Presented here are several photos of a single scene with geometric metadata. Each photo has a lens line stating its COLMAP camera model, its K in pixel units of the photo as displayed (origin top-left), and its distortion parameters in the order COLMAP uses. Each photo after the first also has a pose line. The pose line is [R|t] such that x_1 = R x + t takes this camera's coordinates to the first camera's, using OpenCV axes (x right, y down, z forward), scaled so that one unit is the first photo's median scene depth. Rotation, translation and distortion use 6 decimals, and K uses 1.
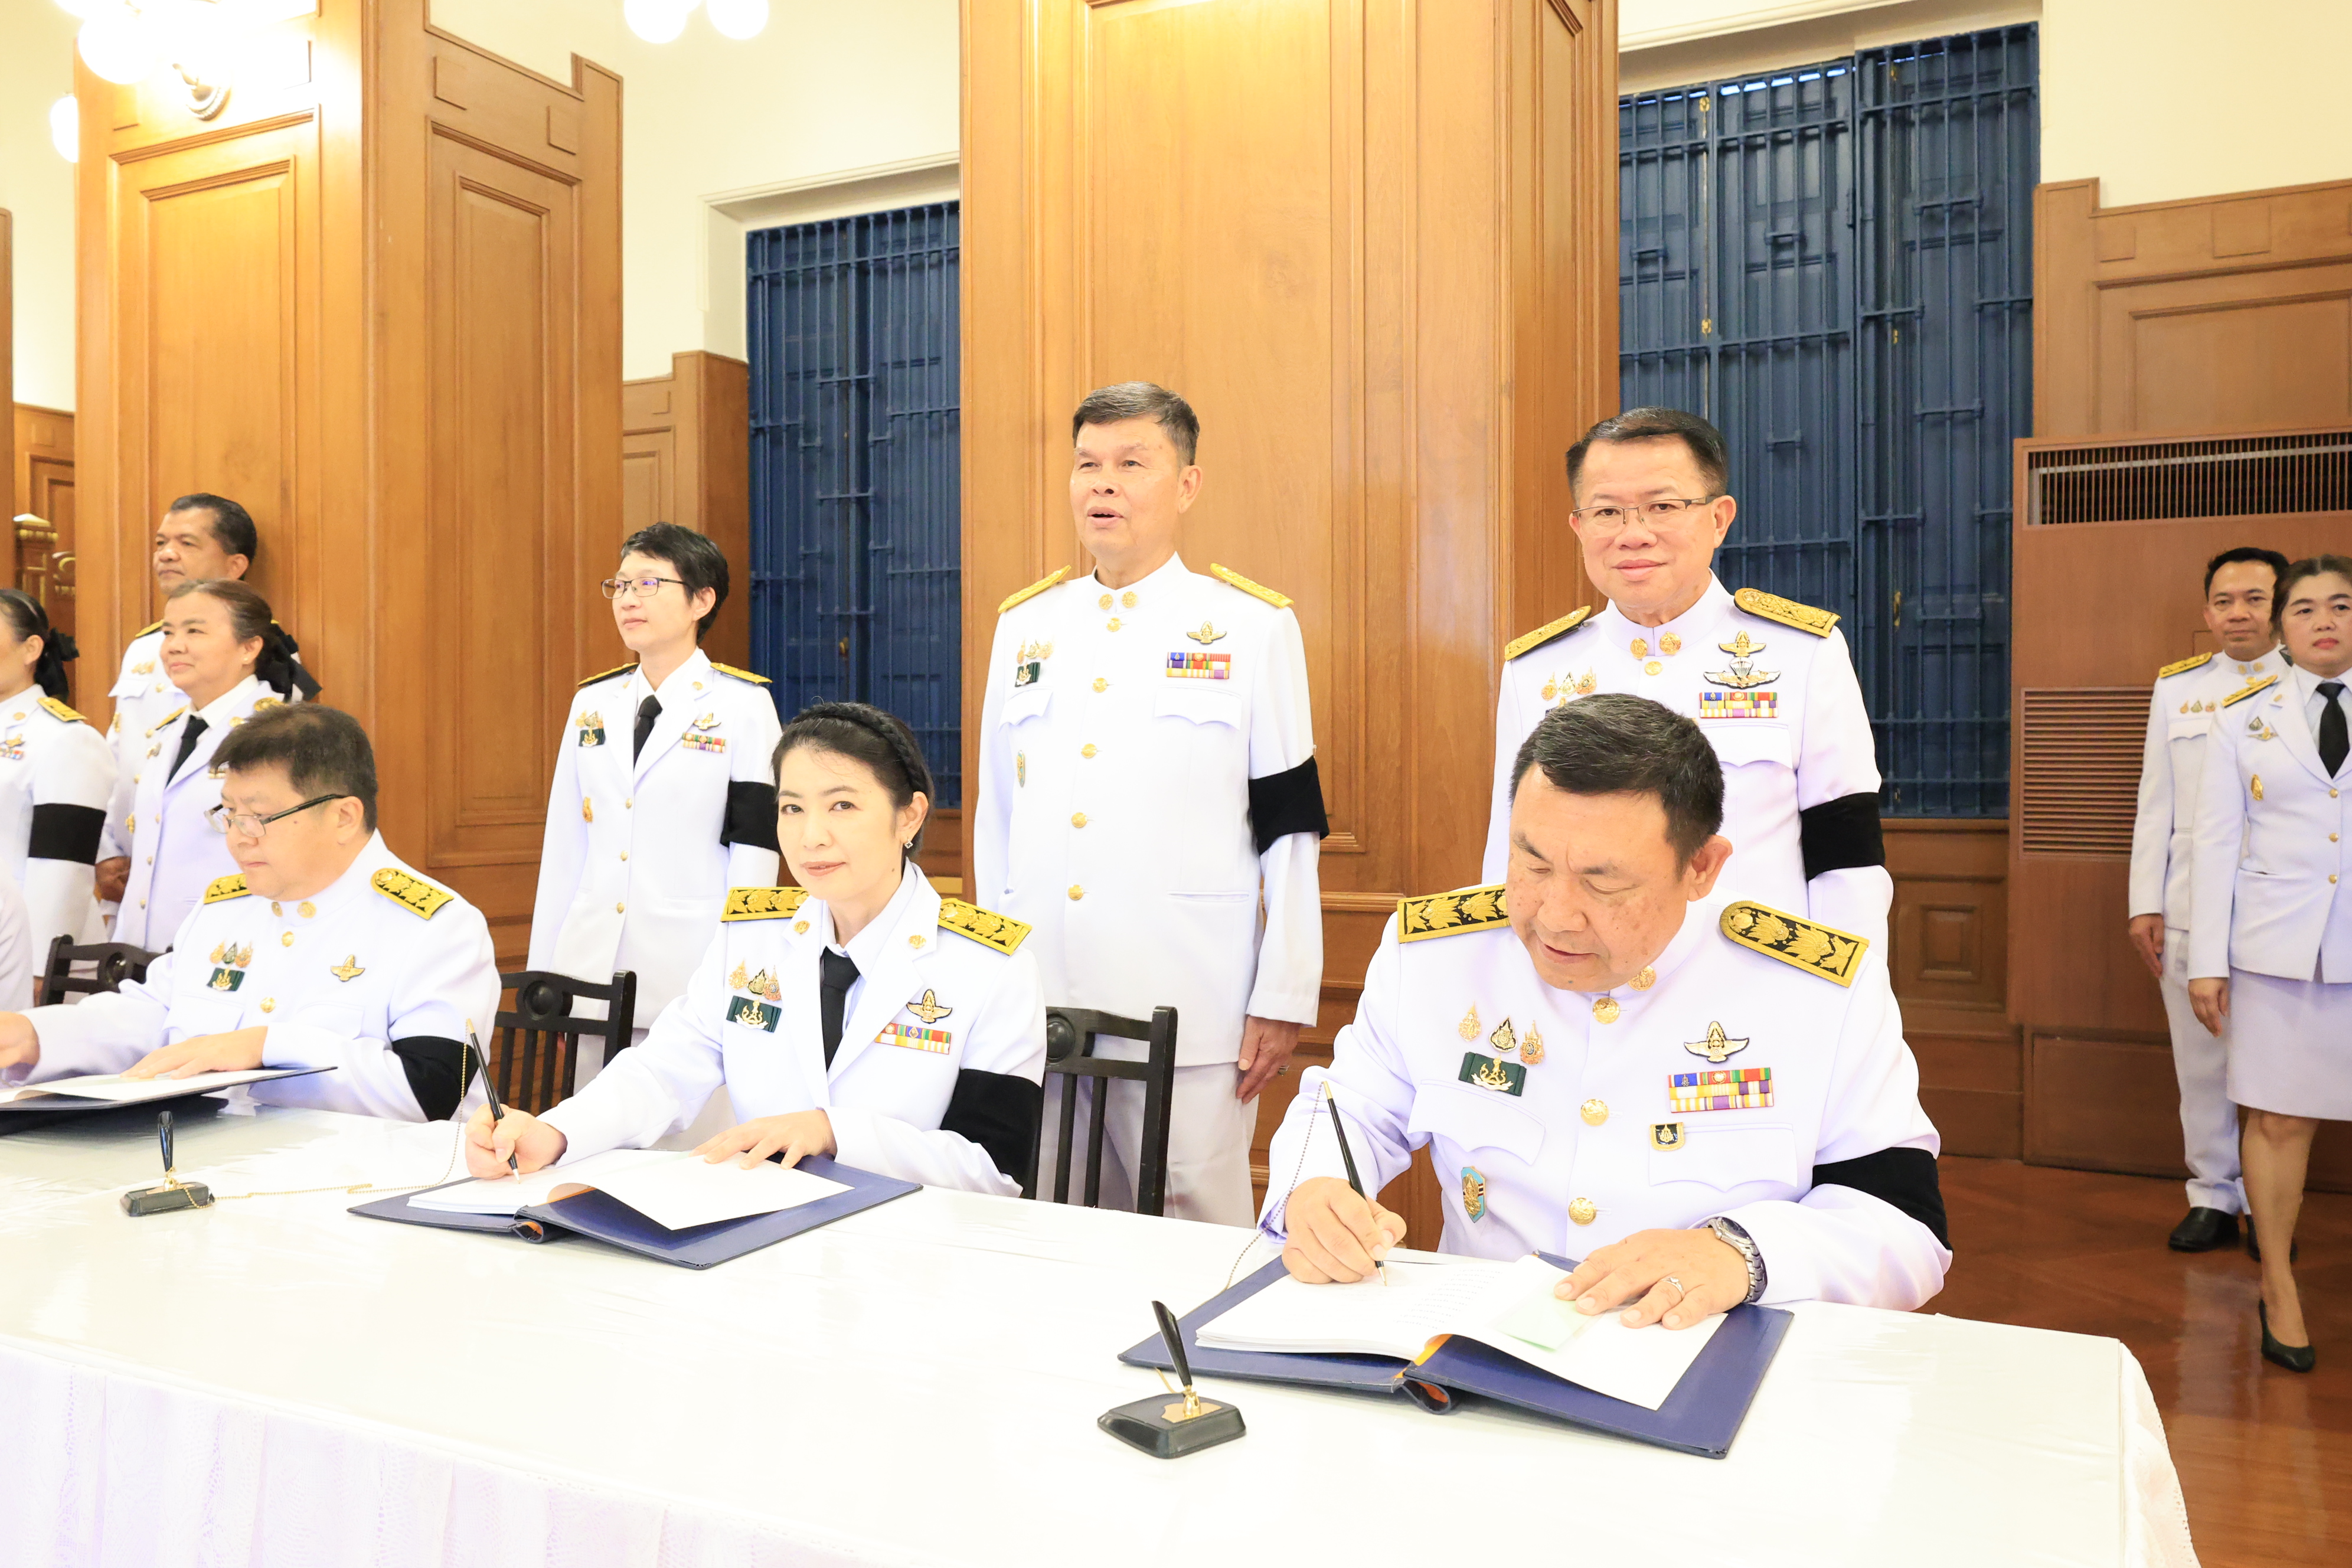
lens RADIAL K [[1927.2, 0, 1143.8], [0, 1927.2, 795.1], [0, 0, 1]] dist [0.006130, -0.013271]
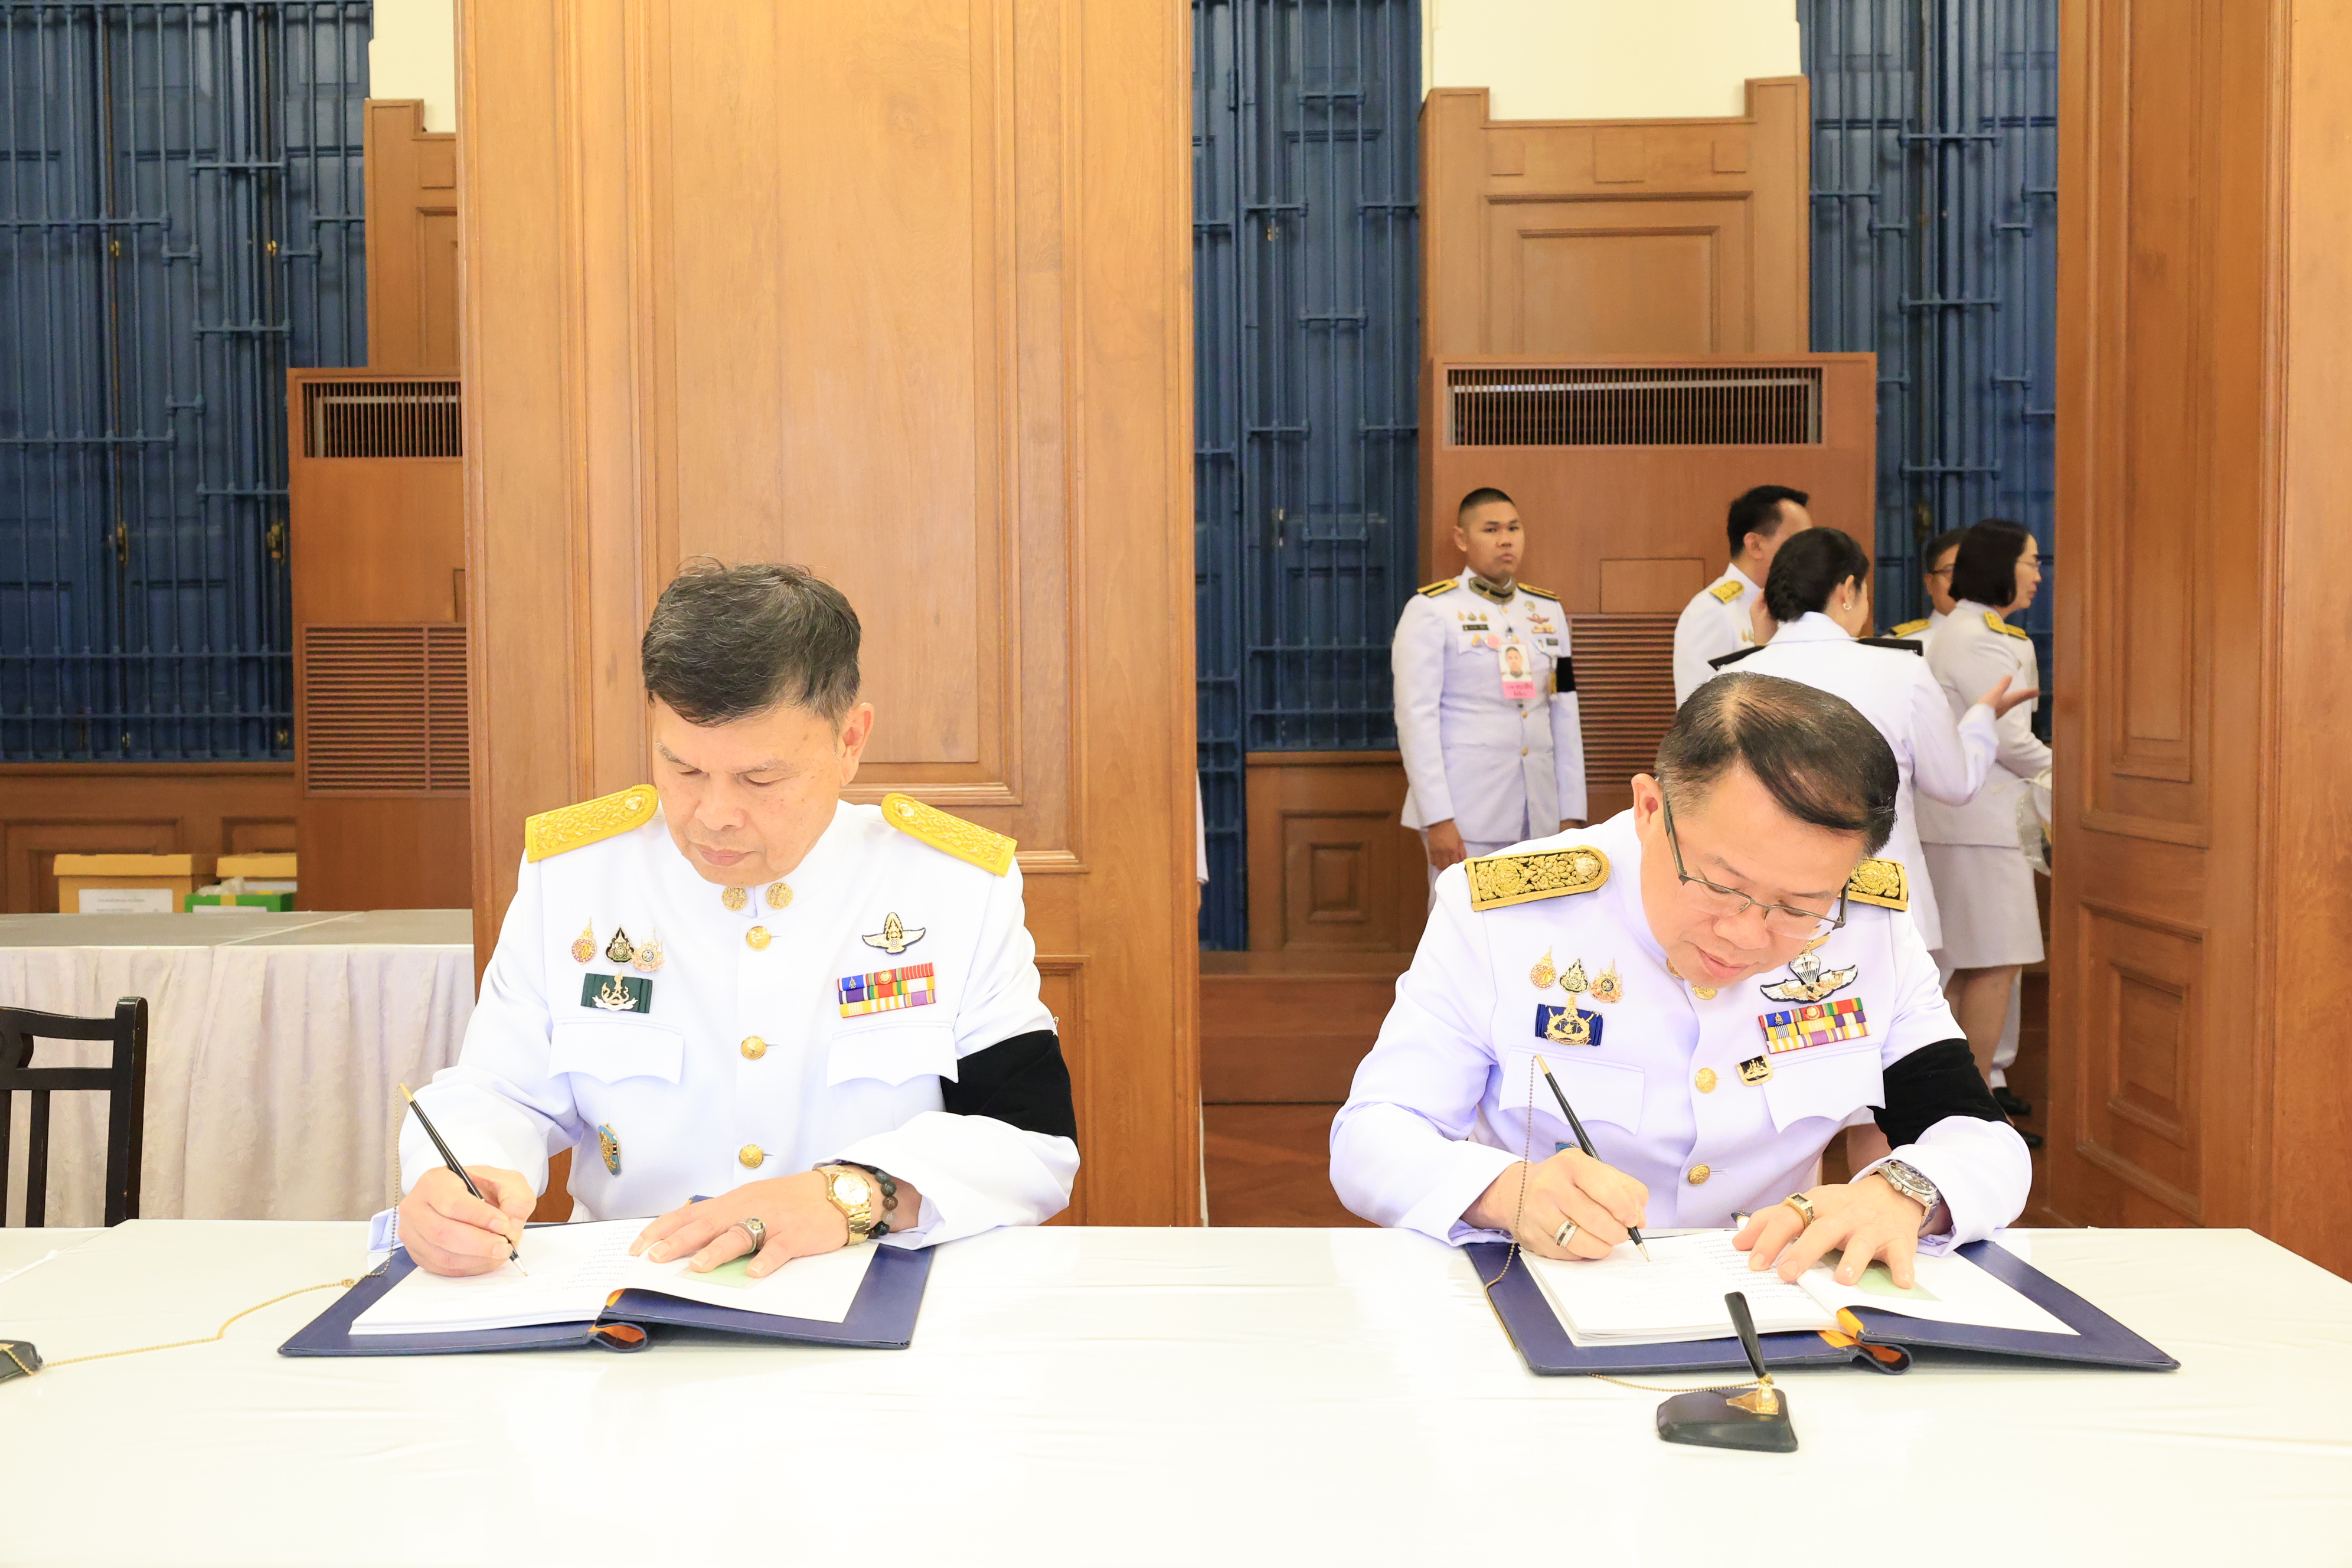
lens RADIAL K [[2286.2, 0, 1165.7], [0, 2286.2, 805.3], [0, 0, 1]] dist [0.006980, 0.000000]
pose [[0.897208, -0.029494, 0.440622, -0.270576], [0.014863, 0.999219, 0.036621, -0.006602], [-0.441358, -0.026308, 0.896946, 0.048806]]
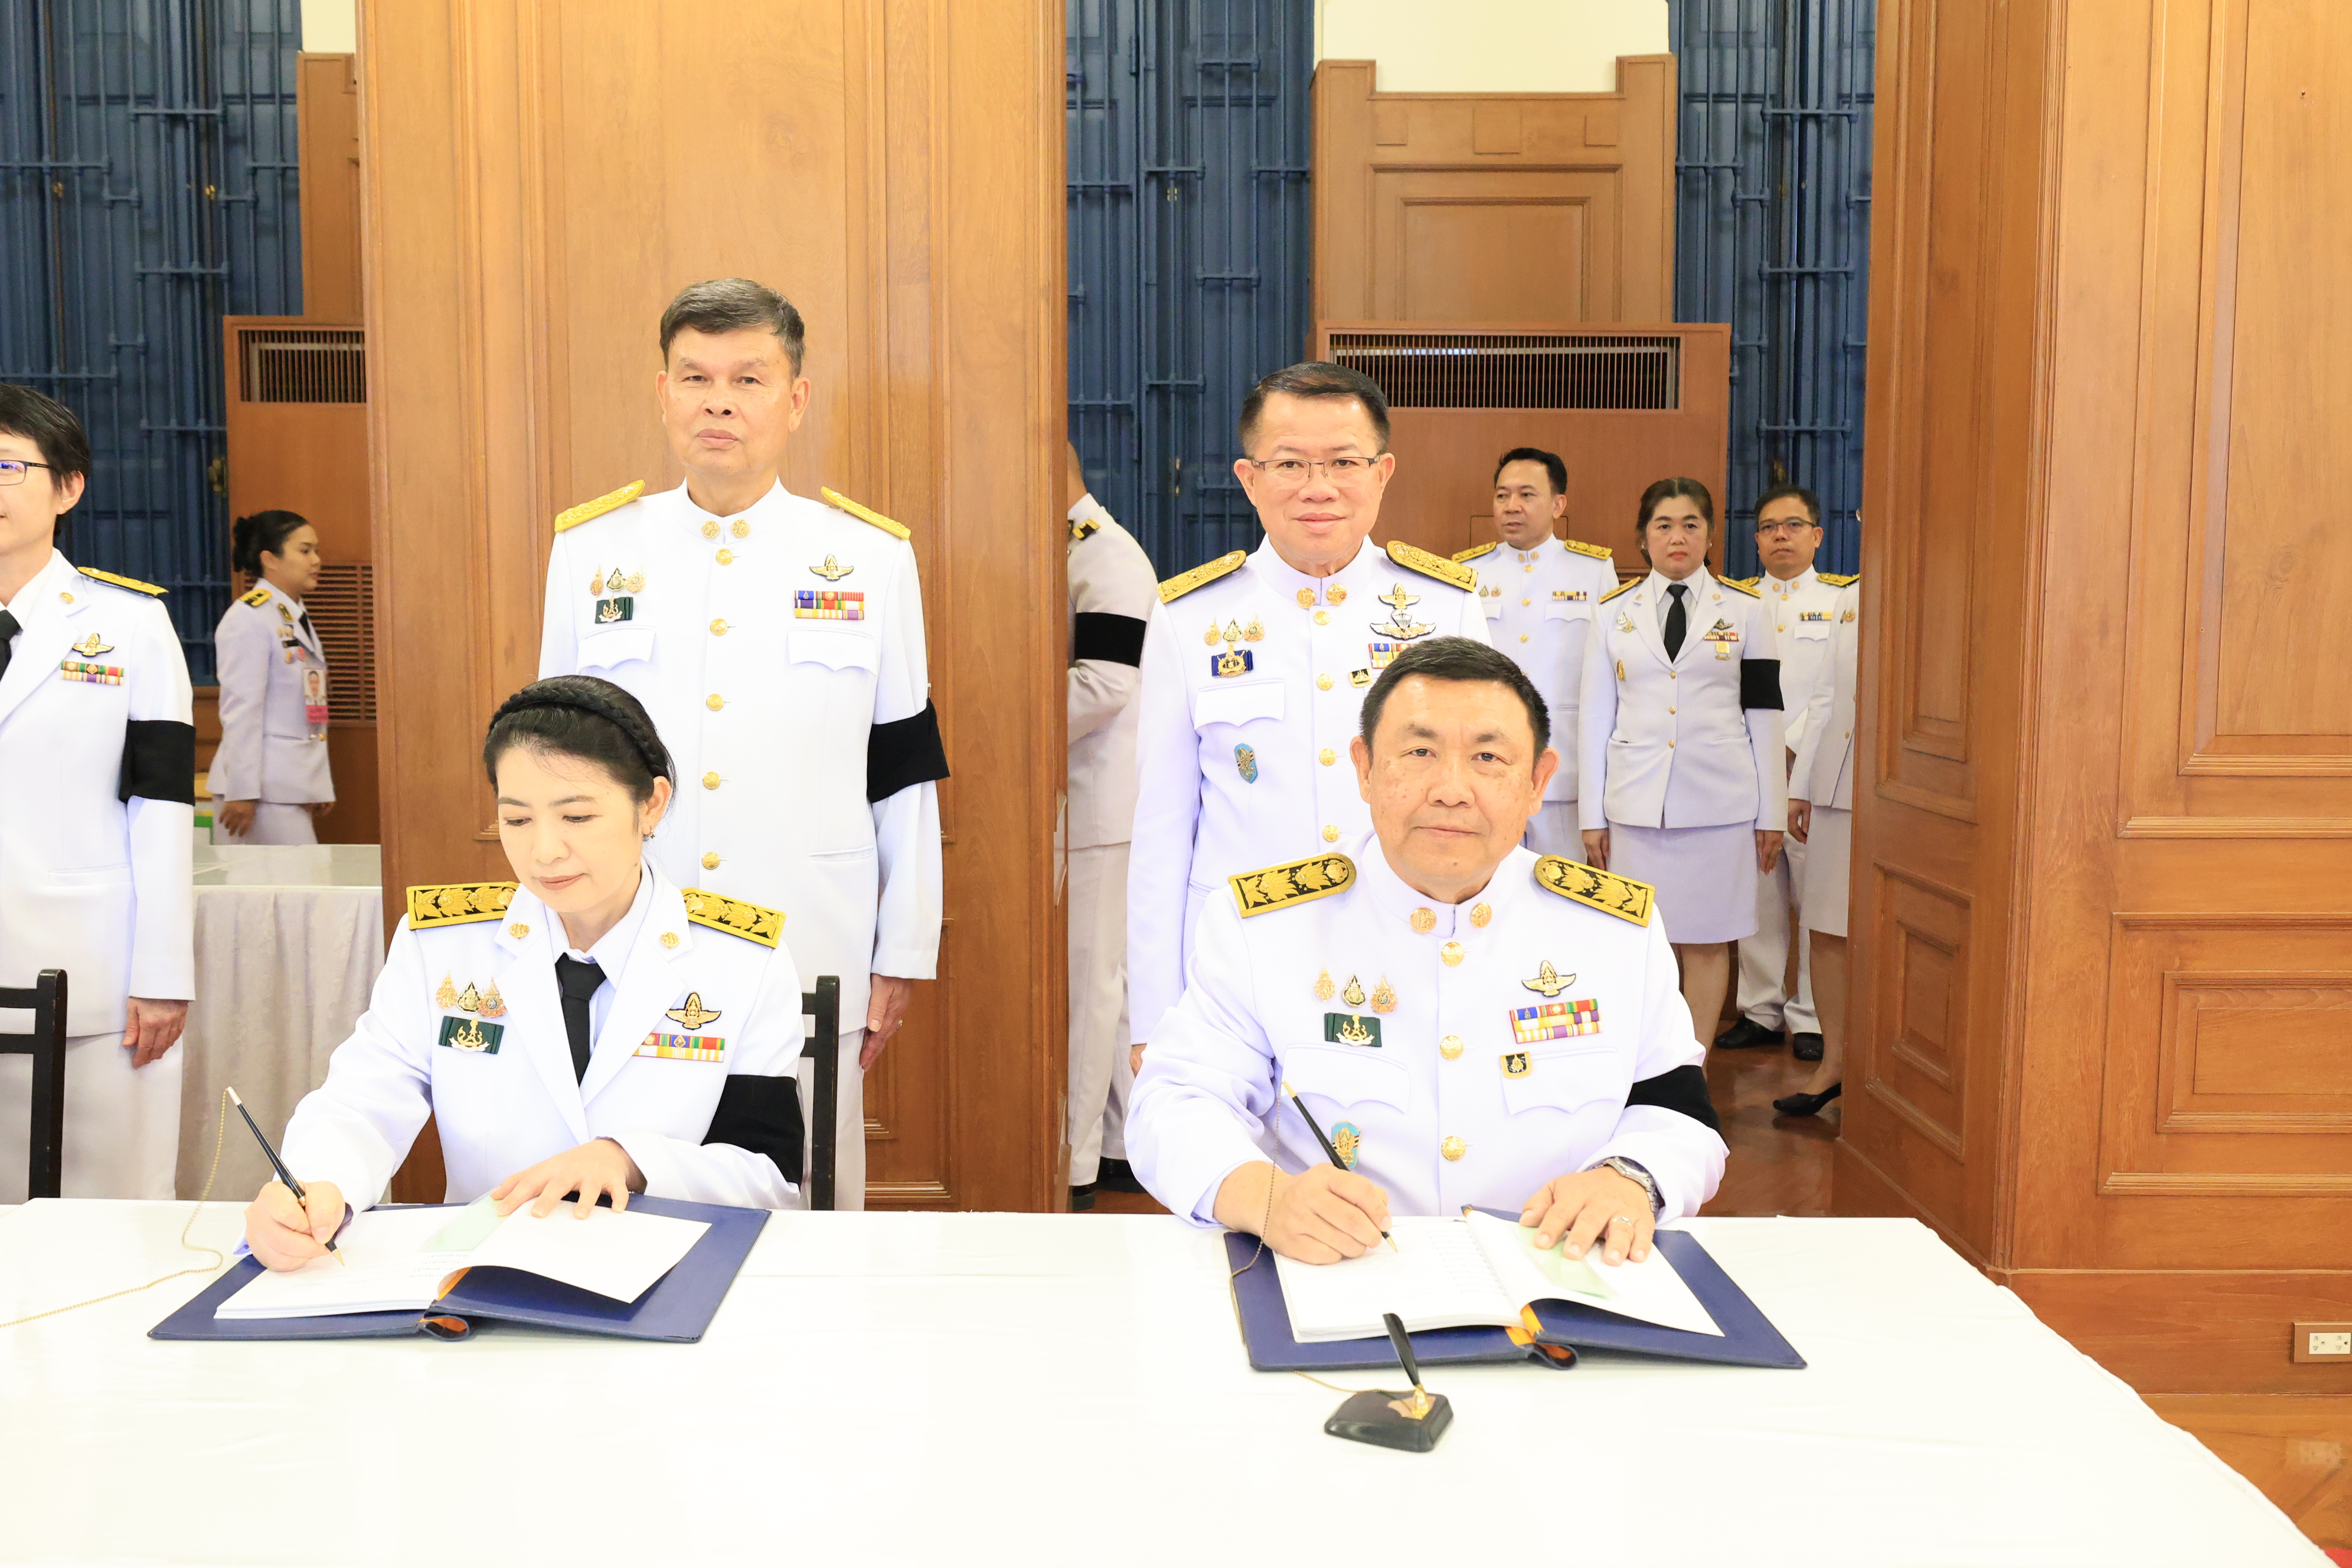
lens RADIAL K [[2191.9, 0, 1174.2], [0, 2191.9, 793.1], [0, 0, 1]] dist [0.003289, 0.000000]
pose [[0.884279, -0.043257, 0.464950, -0.251460], [0.004541, 0.996450, 0.084069, -0.050802], [-0.466936, -0.072229, 0.881336, -0.004357]]
